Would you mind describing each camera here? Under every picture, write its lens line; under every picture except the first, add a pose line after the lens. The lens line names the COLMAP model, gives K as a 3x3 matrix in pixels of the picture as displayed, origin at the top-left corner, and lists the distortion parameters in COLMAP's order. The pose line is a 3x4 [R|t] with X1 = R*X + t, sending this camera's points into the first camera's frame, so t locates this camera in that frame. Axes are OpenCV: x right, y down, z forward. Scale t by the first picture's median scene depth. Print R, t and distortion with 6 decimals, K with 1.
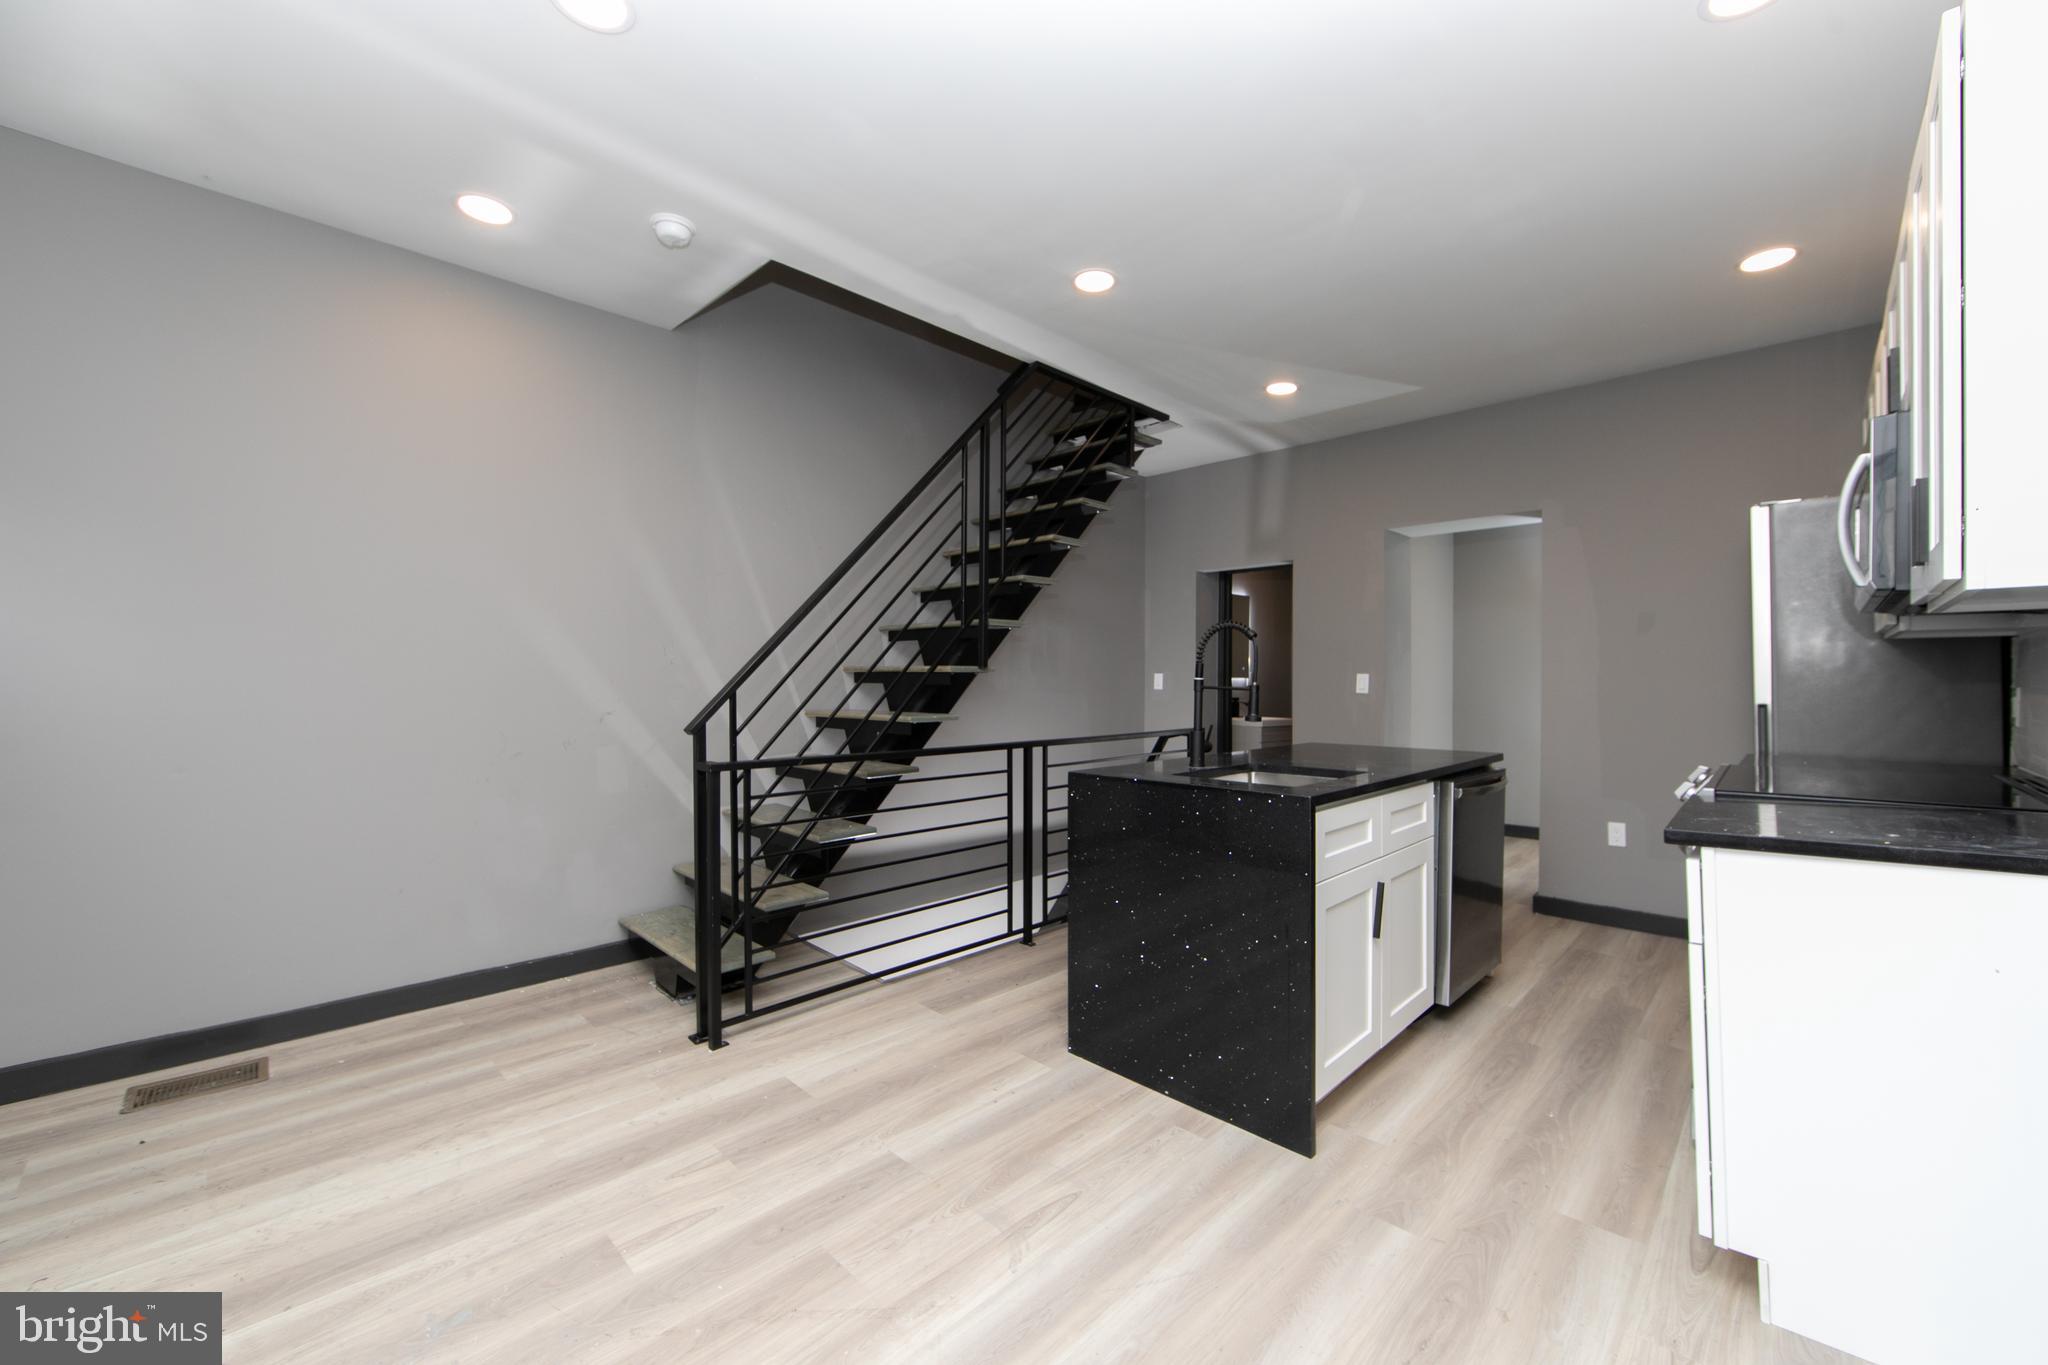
lens RADIAL K [[798.5, 0, 1033.6], [0, 798.5, 680.7], [0, 0, 1]] dist [-0.010467, 0.001525]
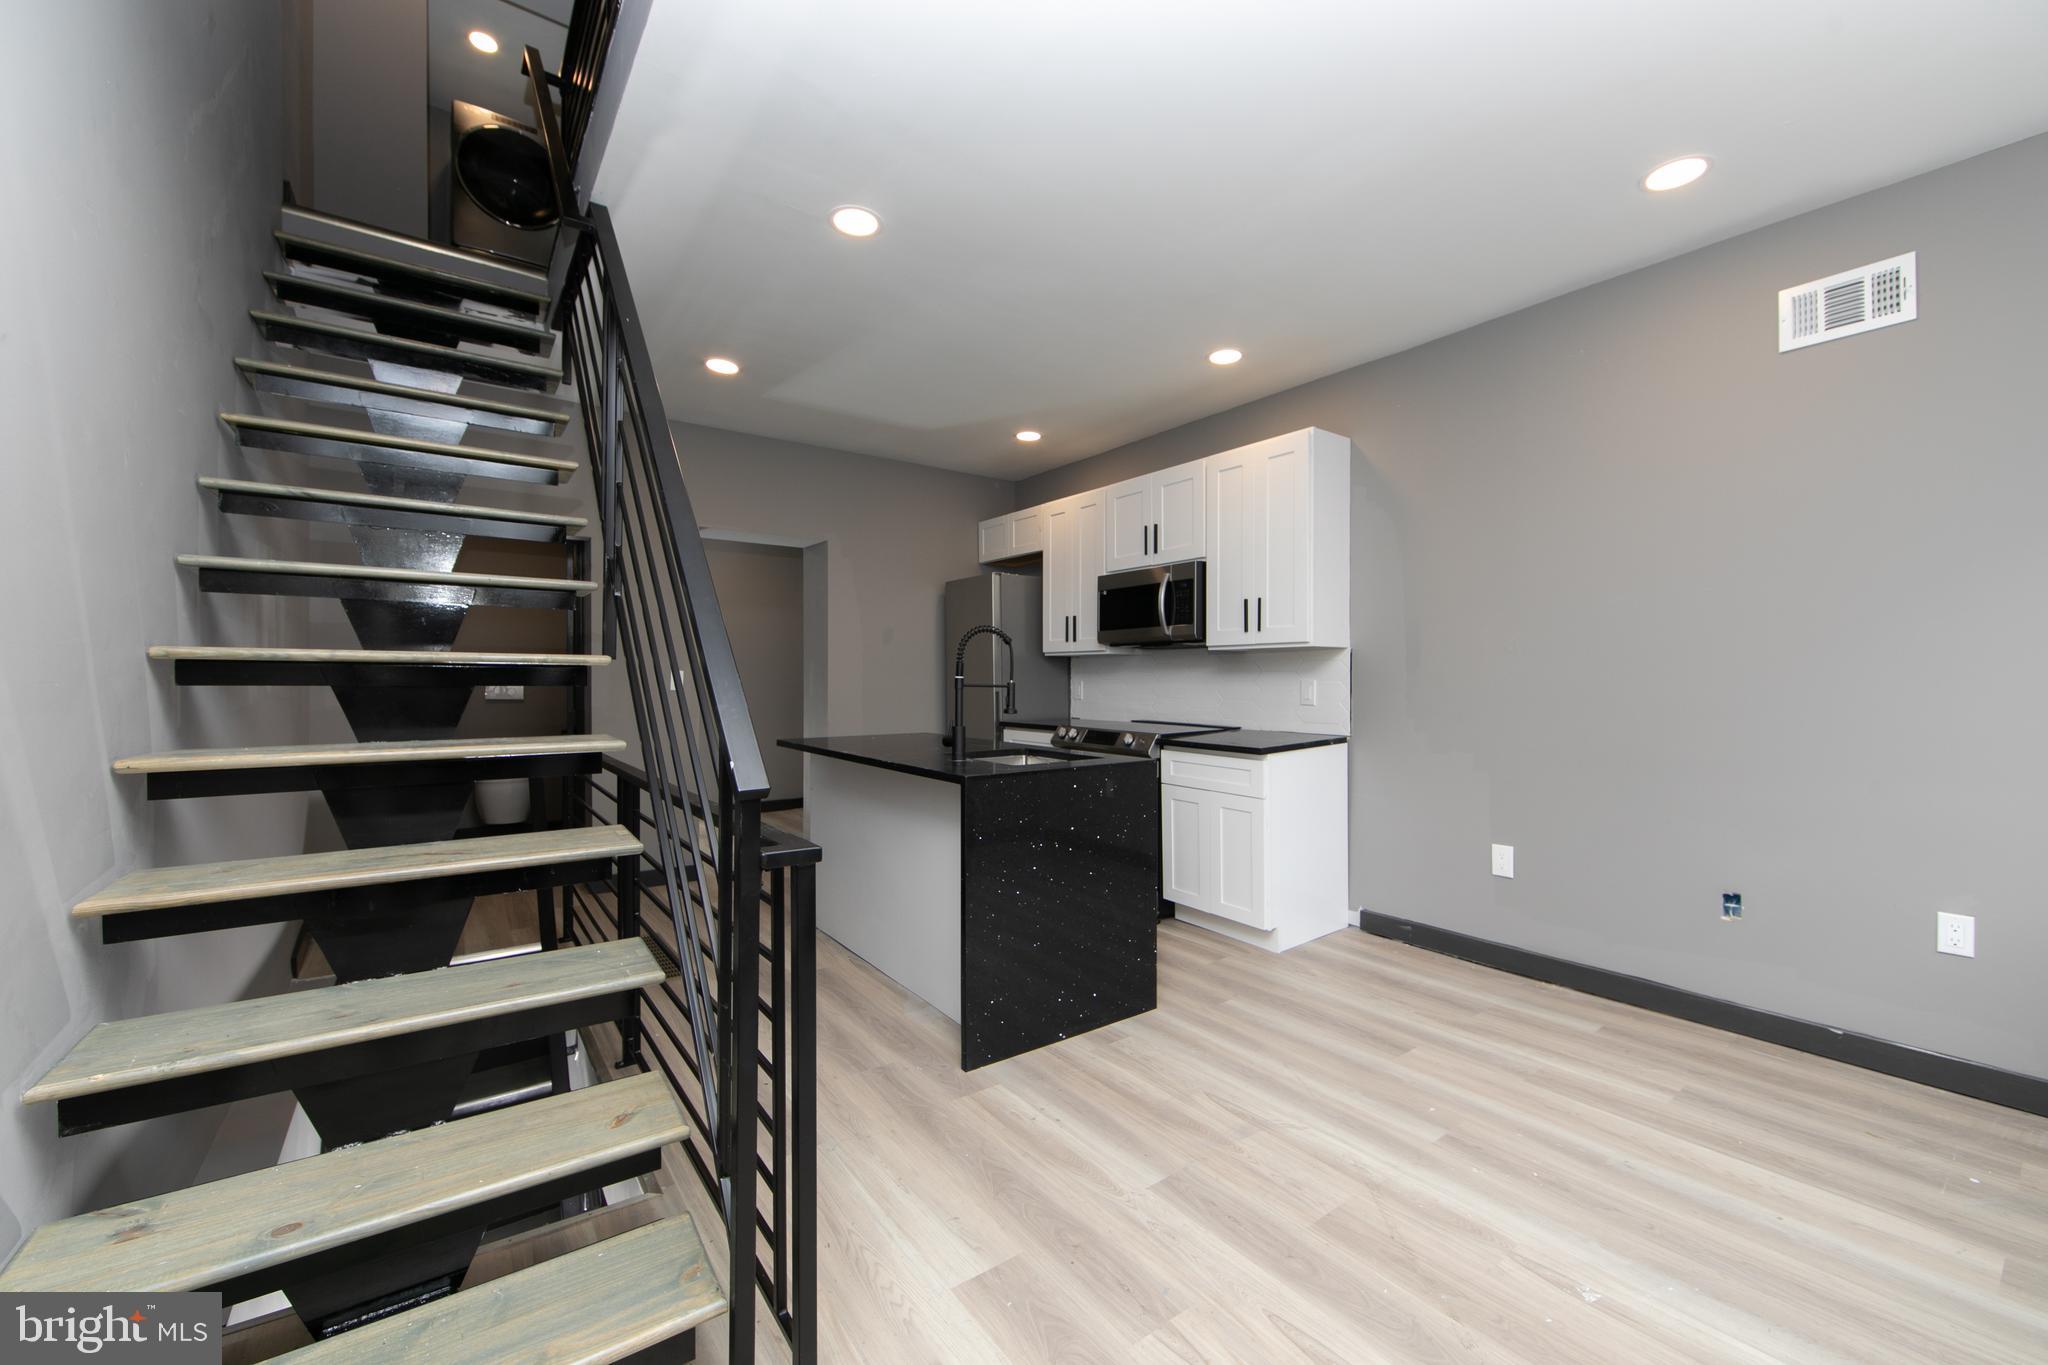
lens RADIAL K [[798.5, 0, 1027.0], [0, 798.5, 688.1], [0, 0, 1]] dist [-0.010467, 0.001525]
pose [[0.169410, -0.018624, 0.985370, -1.118398], [0.000256, 0.999822, 0.018854, -0.010339], [-0.985546, -0.002942, 0.169385, 0.991757]]
